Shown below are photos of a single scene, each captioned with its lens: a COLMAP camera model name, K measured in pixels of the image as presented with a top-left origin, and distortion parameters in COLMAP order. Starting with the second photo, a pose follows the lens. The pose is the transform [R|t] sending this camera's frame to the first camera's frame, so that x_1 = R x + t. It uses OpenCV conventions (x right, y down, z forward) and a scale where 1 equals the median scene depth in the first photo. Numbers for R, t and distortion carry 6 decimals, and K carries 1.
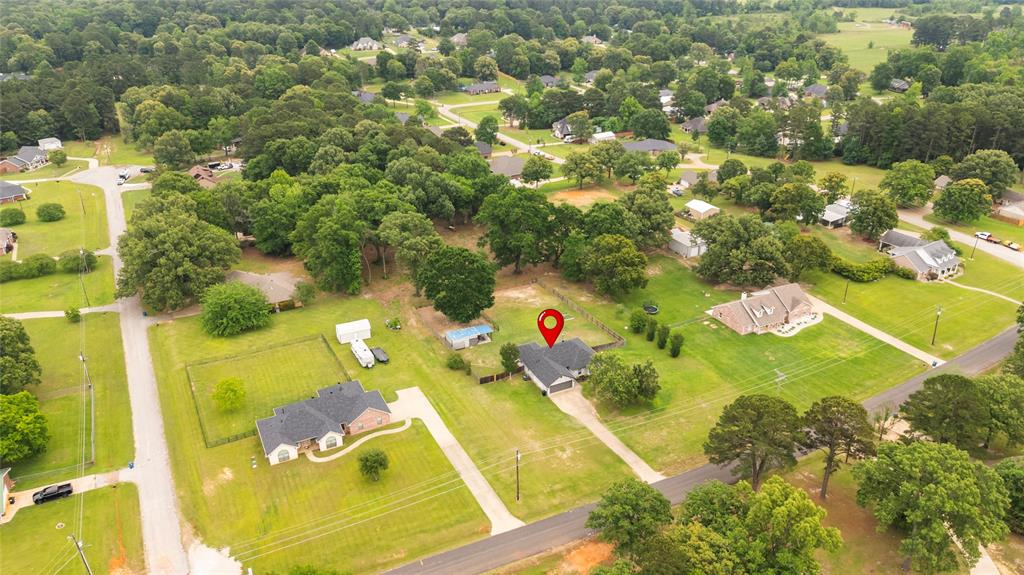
lens RADIAL K [[749.2, 0, 512.0], [0, 749.2, 287.5], [0, 0, 1]] dist [0.062254, -0.048154]
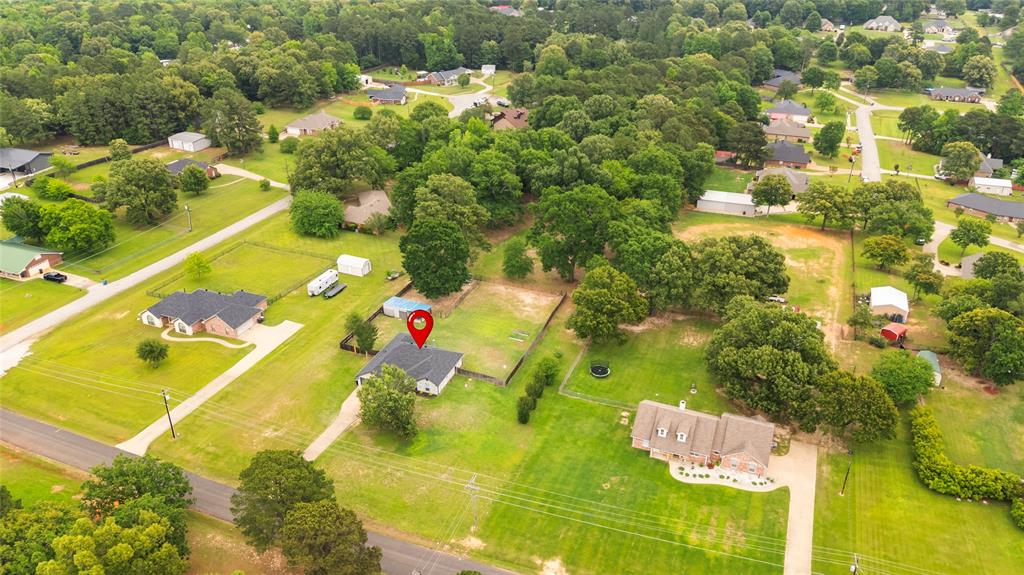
lens RADIAL K [[749.2, 0, 512.0], [0, 749.2, 287.5], [0, 0, 1]] dist [0.062254, -0.048154]
pose [[0.676072, 0.356197, -0.645020, 0.605515], [-0.329060, 0.929203, 0.168229, -0.157328], [0.659278, 0.098515, 0.745418, 0.331705]]
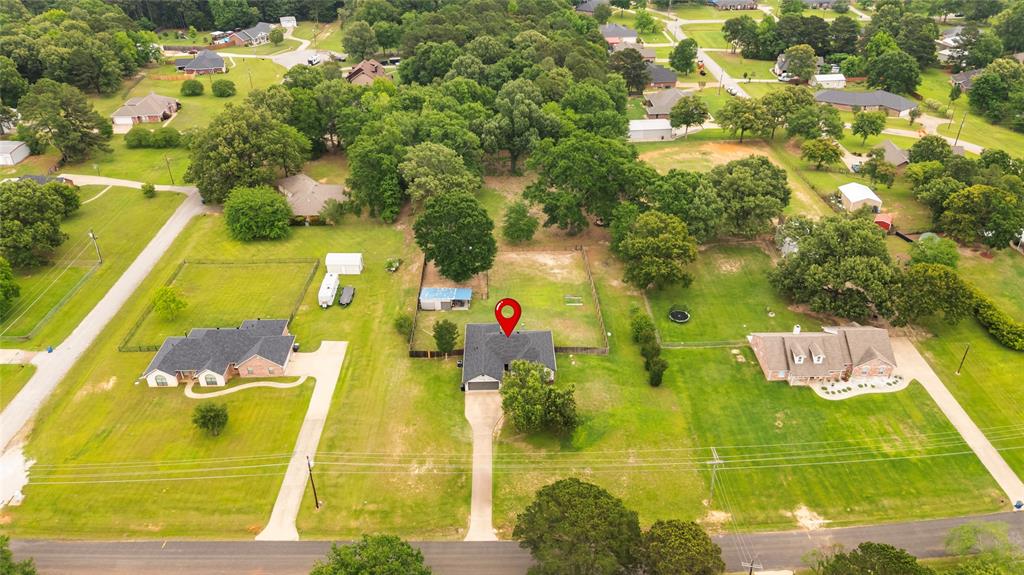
lens RADIAL K [[749.2, 0, 512.0], [0, 749.2, 287.5], [0, 0, 1]] dist [0.062254, -0.048154]
pose [[0.904684, 0.228374, -0.359711, 0.303457], [-0.184023, 0.970854, 0.153554, -0.089596], [0.384295, -0.072723, 0.920342, 0.200930]]
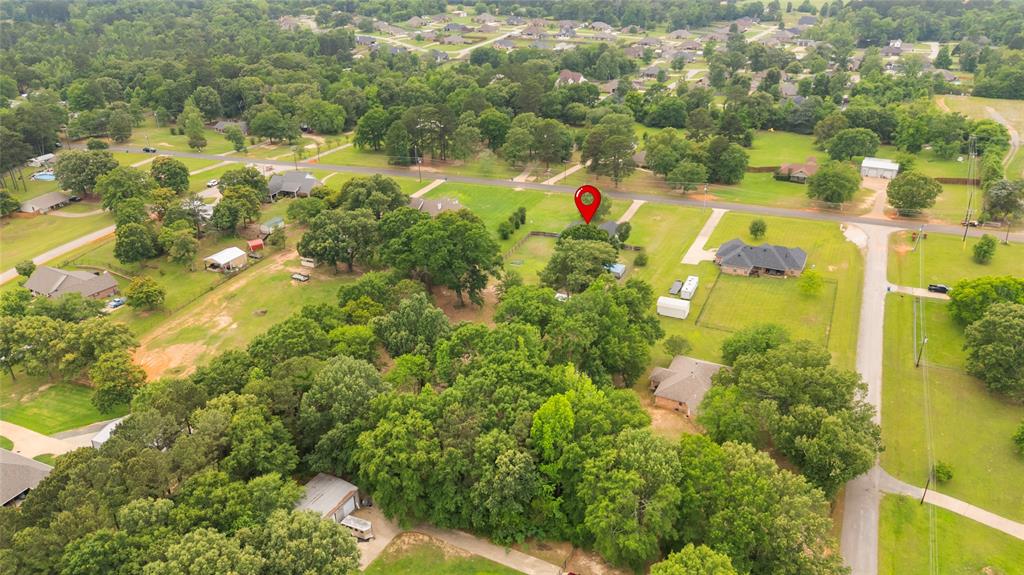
lens RADIAL K [[749.2, 0, 512.0], [0, 749.2, 287.5], [0, 0, 1]] dist [0.062254, -0.048154]
pose [[-0.611965, -0.328482, 0.719443, -0.775934], [0.345508, 0.707236, 0.616800, -0.648149], [-0.711424, 0.626033, -0.319310, 1.388485]]
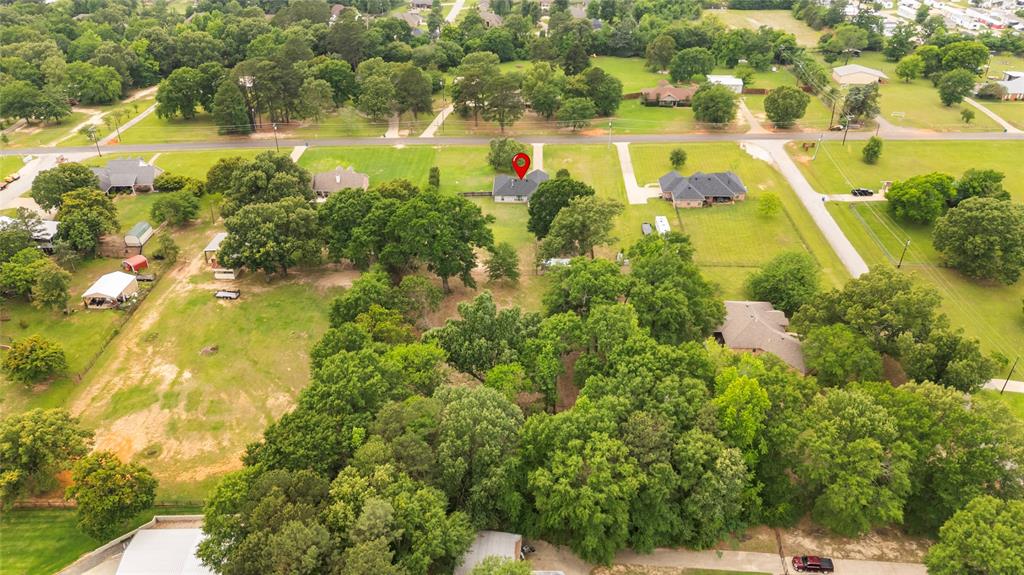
lens RADIAL K [[749.2, 0, 512.0], [0, 749.2, 287.5], [0, 0, 1]] dist [0.062254, -0.048154]
pose [[-0.876433, -0.240824, 0.416976, -0.442196], [0.205437, 0.596177, 0.776124, -0.707315], [-0.435501, 0.765883, -0.473035, 1.514920]]
